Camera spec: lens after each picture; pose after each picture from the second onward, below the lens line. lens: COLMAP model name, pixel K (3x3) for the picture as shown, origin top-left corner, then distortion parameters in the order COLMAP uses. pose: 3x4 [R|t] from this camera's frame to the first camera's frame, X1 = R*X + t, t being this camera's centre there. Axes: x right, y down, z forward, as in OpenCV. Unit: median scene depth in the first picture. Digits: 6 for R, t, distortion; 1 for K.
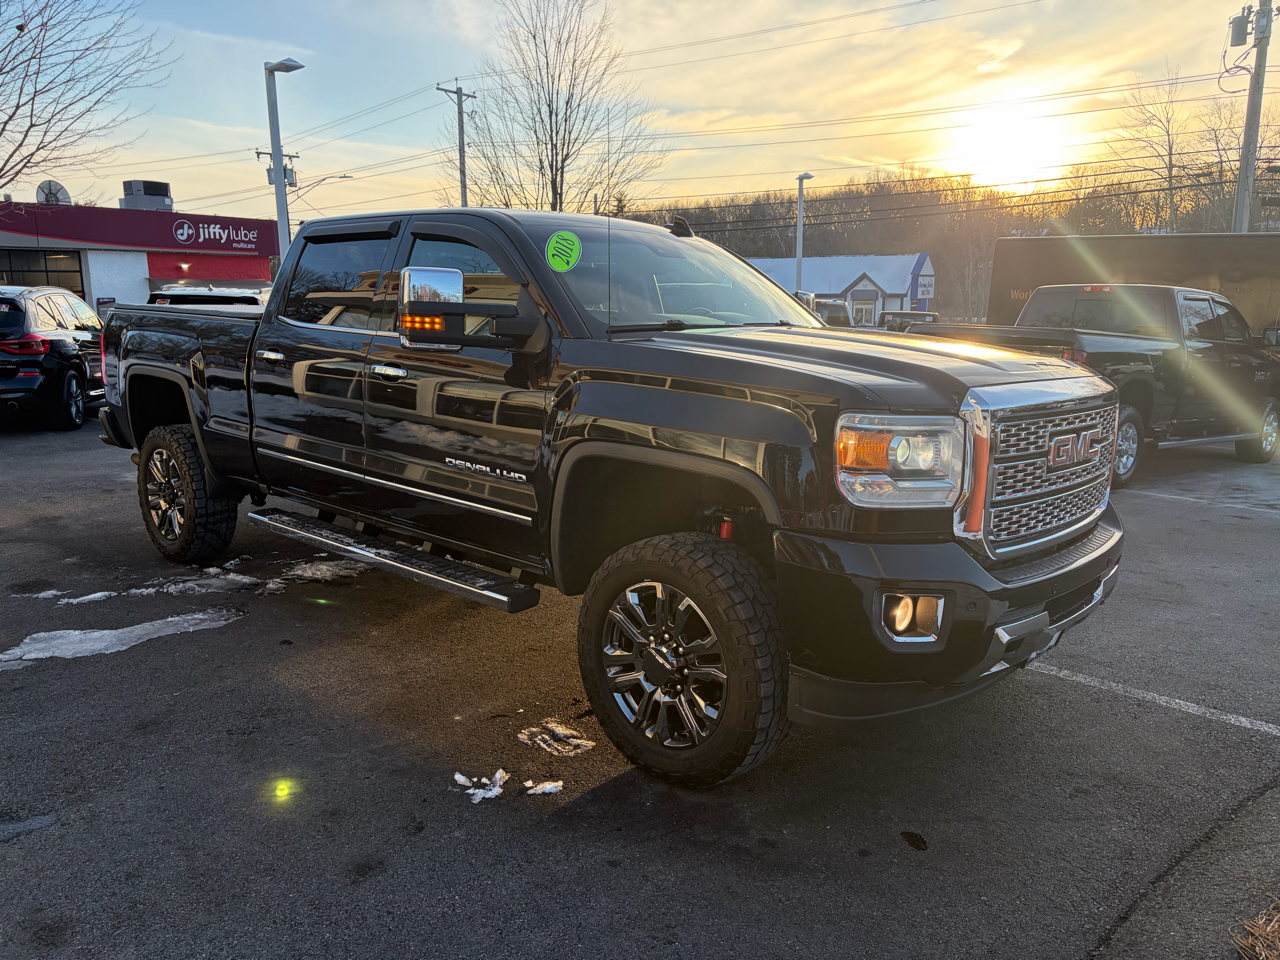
lens RADIAL K [[961.2, 0, 648.1], [0, 961.2, 488.3], [0, 0, 1]] dist [0.045309, -0.037958]
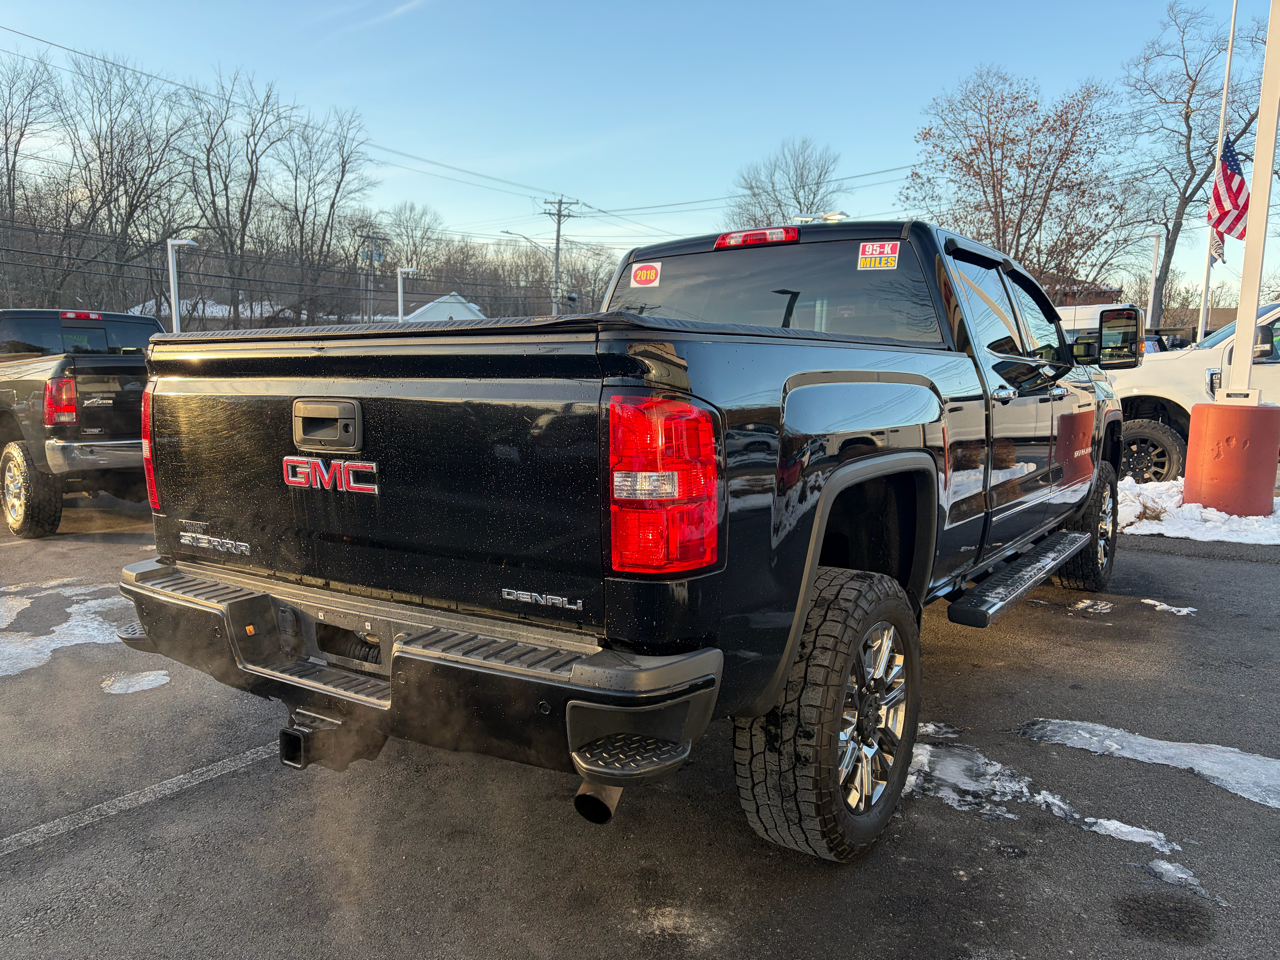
lens RADIAL K [[961.2, 0, 637.6], [0, 961.2, 491.2], [0, 0, 1]] dist [0.045309, -0.037958]
pose [[-0.141840, -0.150757, 0.978342, -0.990961], [0.177628, 0.968416, 0.174980, -0.220050], [-0.973822, 0.198600, -0.110581, 1.213457]]
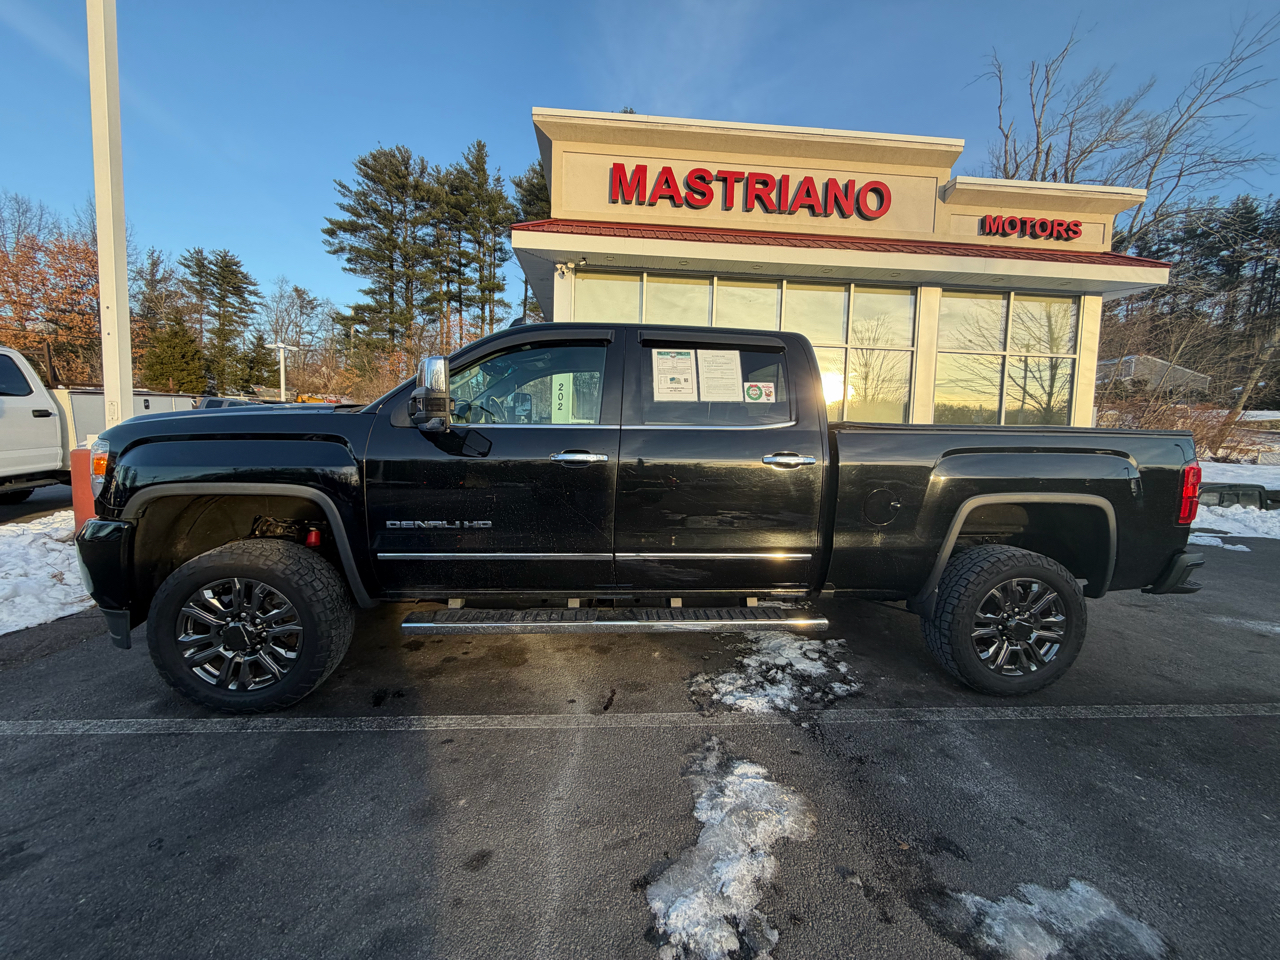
lens RADIAL K [[508.1, 0, 636.9], [0, 508.1, 480.8], [0, 0, 1]] dist [-0.000557, -0.000186]
pose [[-0.672101, 0.029172, -0.739884, 0.339079], [-0.180634, 0.962576, 0.202037, -0.208978], [0.718089, 0.269438, -0.641679, 1.331570]]
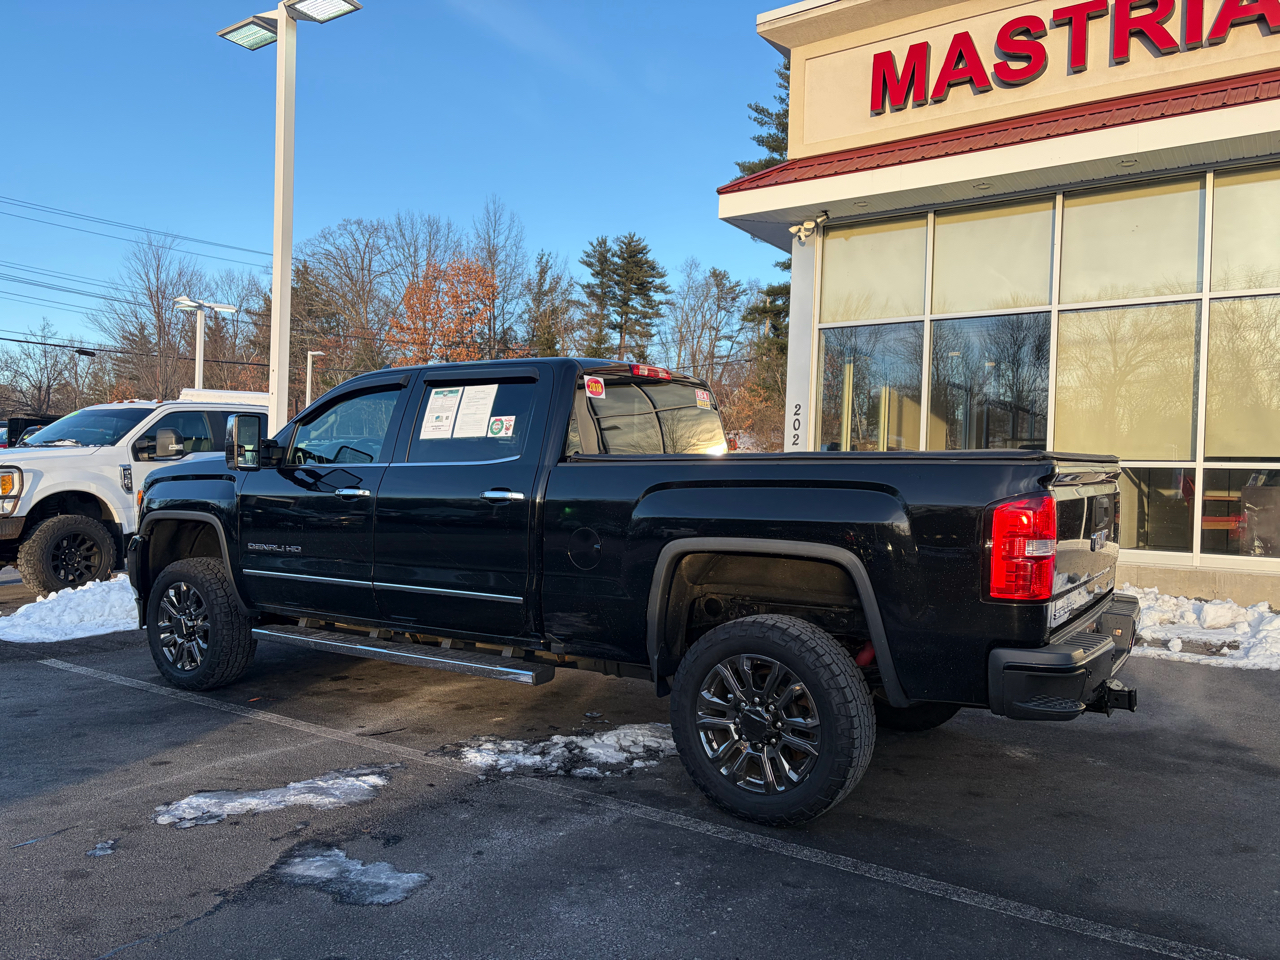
lens RADIAL K [[961.2, 0, 640.5], [0, 961.2, 492.2], [0, 0, 1]] dist [0.045309, -0.037958]
pose [[-0.986942, -0.034884, -0.157252, -0.084678], [-0.066432, 0.977522, 0.200095, -0.337121], [0.146737, 0.207929, -0.967075, 1.955491]]
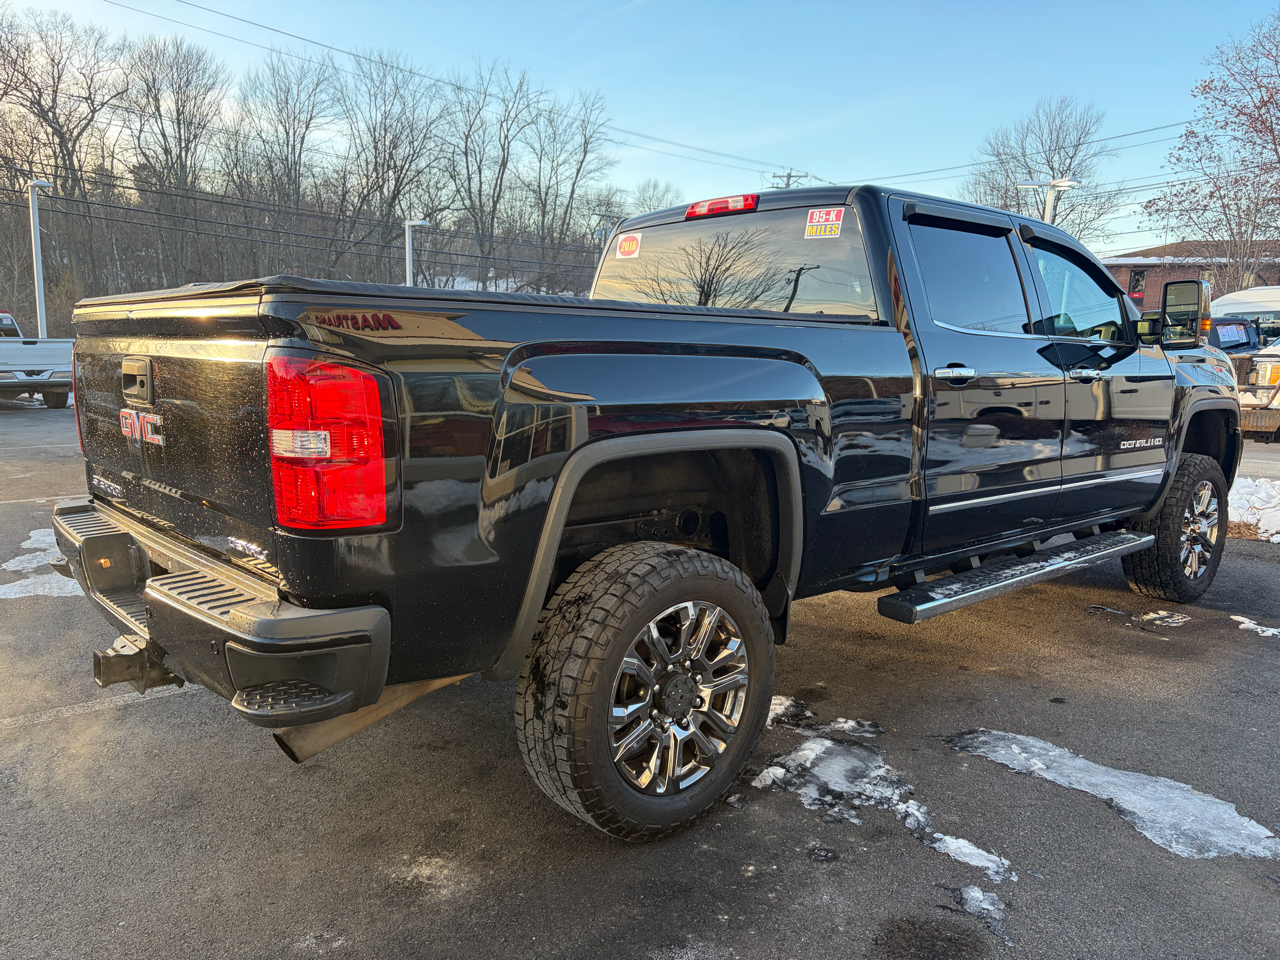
lens RADIAL K [[961.2, 0, 635.3], [0, 961.2, 486.9], [0, 0, 1]] dist [0.045309, -0.037958]
pose [[0.104446, -0.170769, 0.979760, -0.997393], [0.168537, 0.973938, 0.151788, -0.178497], [-0.980146, 0.149272, 0.130505, 1.001980]]
